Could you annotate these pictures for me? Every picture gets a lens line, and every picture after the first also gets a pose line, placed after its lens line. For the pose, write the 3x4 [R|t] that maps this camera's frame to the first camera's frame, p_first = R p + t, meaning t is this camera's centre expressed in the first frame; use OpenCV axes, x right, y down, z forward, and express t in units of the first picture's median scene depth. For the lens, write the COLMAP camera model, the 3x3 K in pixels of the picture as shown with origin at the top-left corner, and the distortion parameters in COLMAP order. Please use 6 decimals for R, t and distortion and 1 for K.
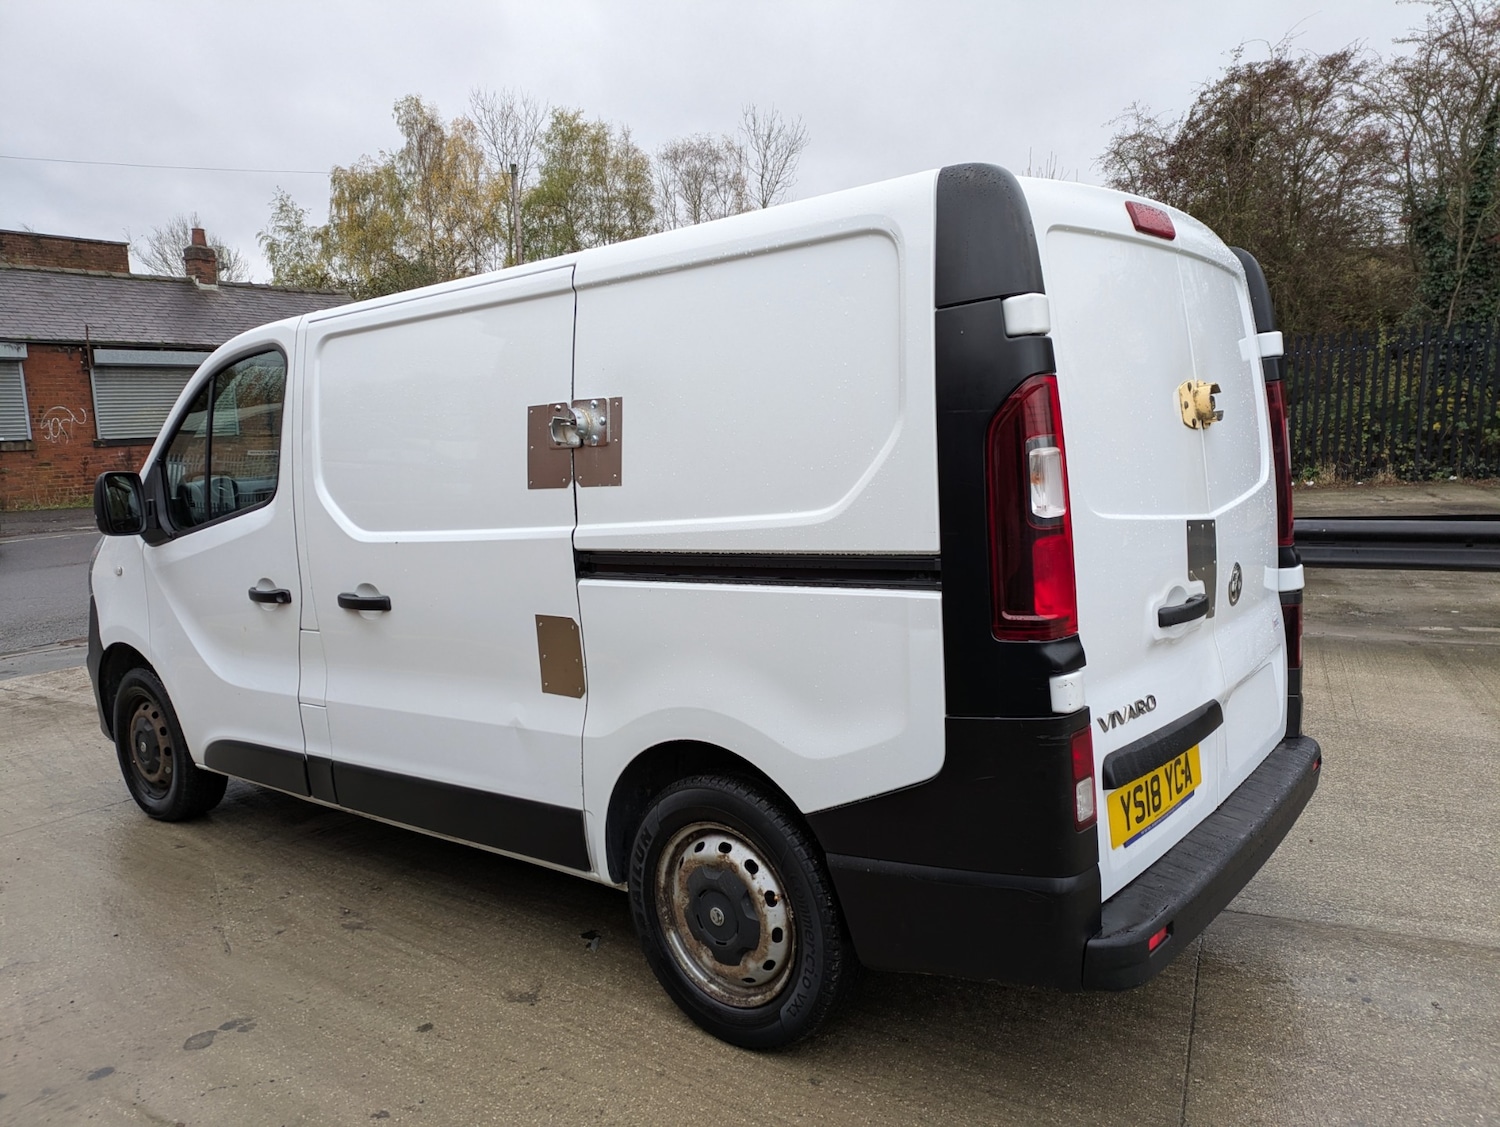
lens RADIAL K [[1076.9, 0, 759.6], [0, 1076.9, 568.1], [0, 0, 1]] dist [0.072057, -0.063393]
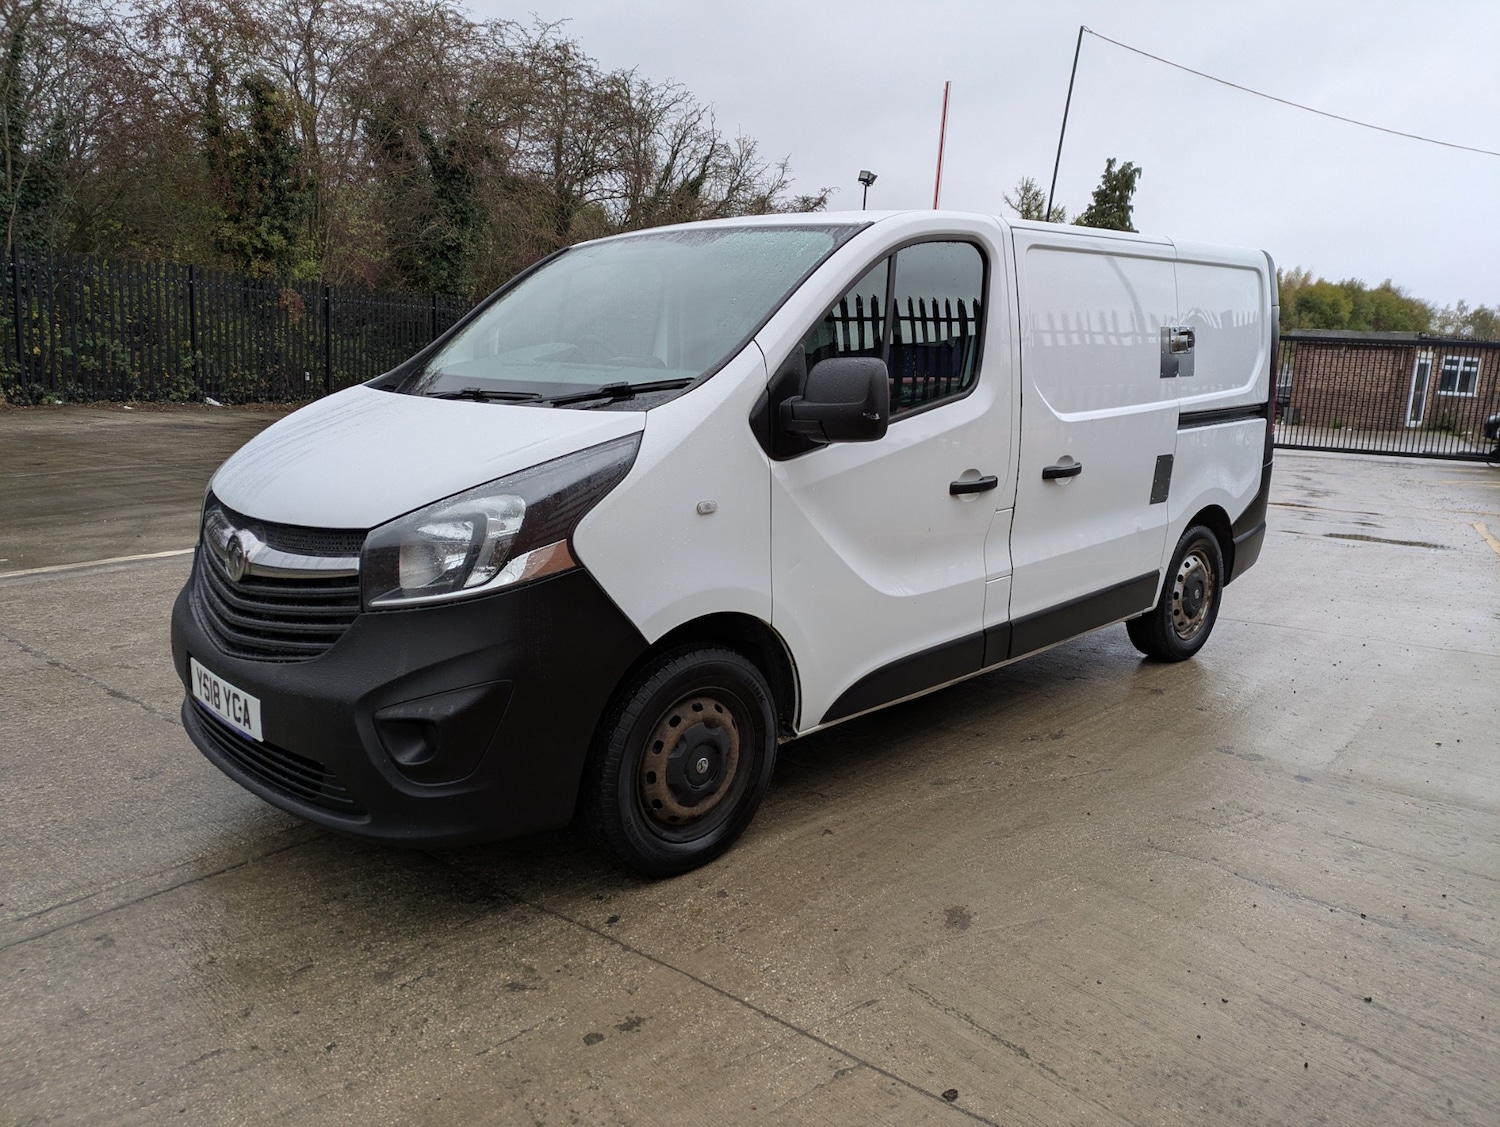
lens RADIAL K [[1078.1, 0, 749.8], [0, 1078.1, 552.7], [0, 0, 1]] dist [0.066703, -0.058870]
pose [[0.131381, -0.138837, 0.981562, -1.940727], [0.093830, 0.987441, 0.127109, -0.080045], [-0.986881, 0.075400, 0.142758, 1.402287]]
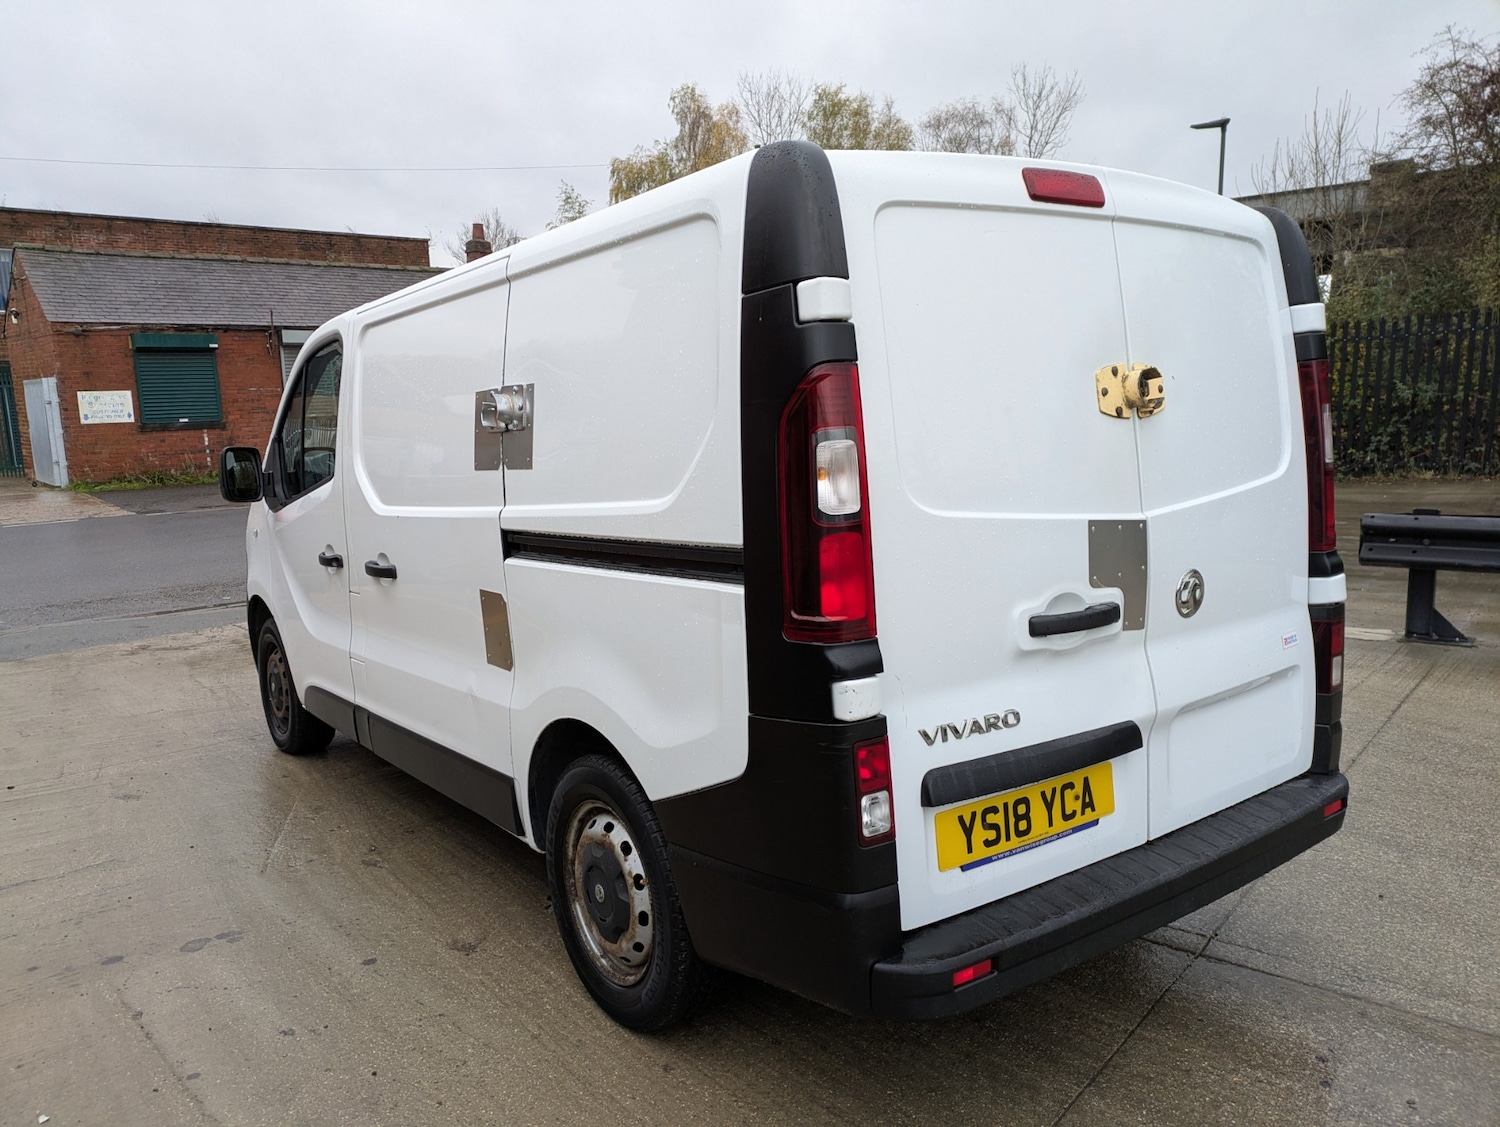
lens RADIAL K [[1081.4, 0, 716.0], [0, 1081.4, 559.9], [0, 0, 1]] dist [0.065449, -0.048810]
pose [[0.961978, 0.041267, -0.269993, 0.304183], [-0.037467, 0.999113, 0.019215, -0.014989], [0.270546, -0.008368, 0.962671, 0.042026]]
